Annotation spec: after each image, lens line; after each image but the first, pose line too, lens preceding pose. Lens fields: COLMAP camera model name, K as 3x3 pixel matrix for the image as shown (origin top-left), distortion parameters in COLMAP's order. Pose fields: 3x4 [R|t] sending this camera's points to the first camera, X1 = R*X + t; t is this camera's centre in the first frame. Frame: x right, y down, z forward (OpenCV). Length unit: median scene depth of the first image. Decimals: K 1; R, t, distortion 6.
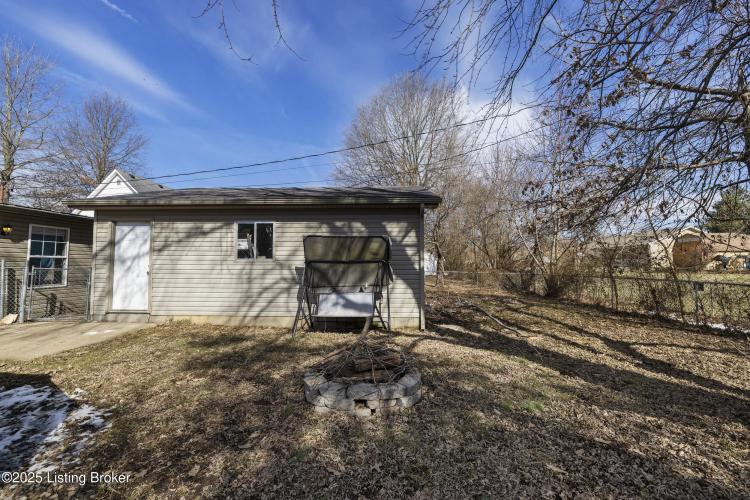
lens RADIAL K [[315.1, 0, 377.8], [0, 315.1, 250.9], [0, 0, 1]] dist [0.012669, -0.001322]
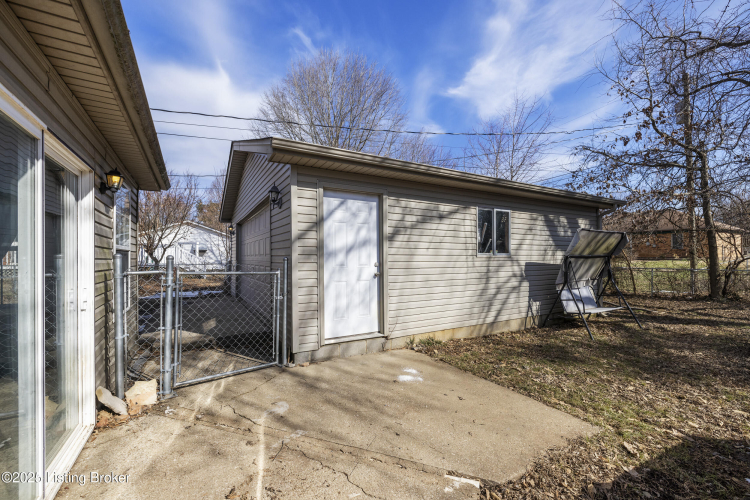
lens RADIAL K [[315.1, 0, 371.4], [0, 315.1, 257.2], [0, 0, 1]] dist [0.012669, -0.001322]
pose [[0.835725, -0.006011, 0.549115, -1.089064], [-0.016688, 0.999200, 0.036336, 0.011132], [-0.548894, -0.039530, 0.834956, 0.482411]]
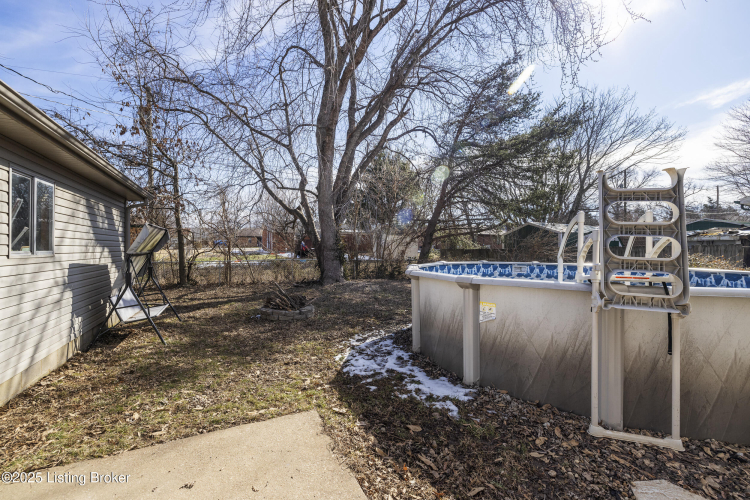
lens RADIAL K [[315.1, 0, 379.4], [0, 315.1, 247.6], [0, 0, 1]] dist [0.012669, -0.001322]
pose [[-0.496020, -0.001657, 0.868309, -1.077030], [-0.044286, 0.998745, -0.023392, 0.007383], [-0.867181, -0.050057, -0.495471, 0.767349]]
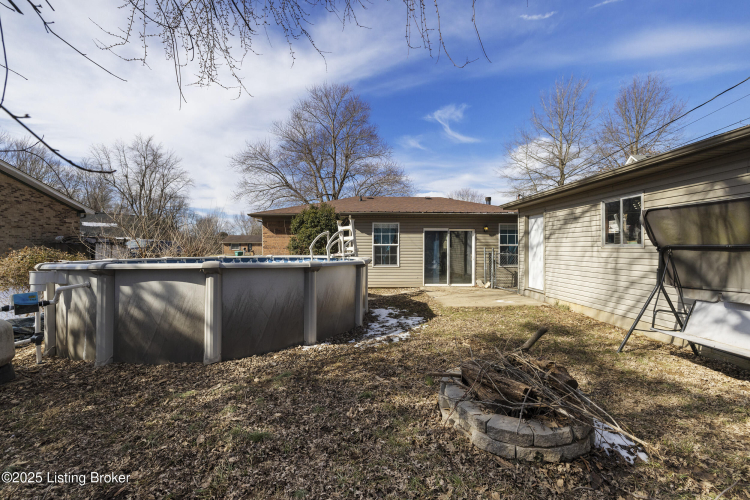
lens RADIAL K [[315.1, 0, 375.9], [0, 315.1, 248.5], [0, 0, 1]] dist [0.012669, -0.001322]
pose [[0.088872, -0.004036, -0.996035, 0.354190], [0.043951, 0.999034, -0.000127, 0.008453], [0.995073, -0.043765, 0.088963, 0.308542]]
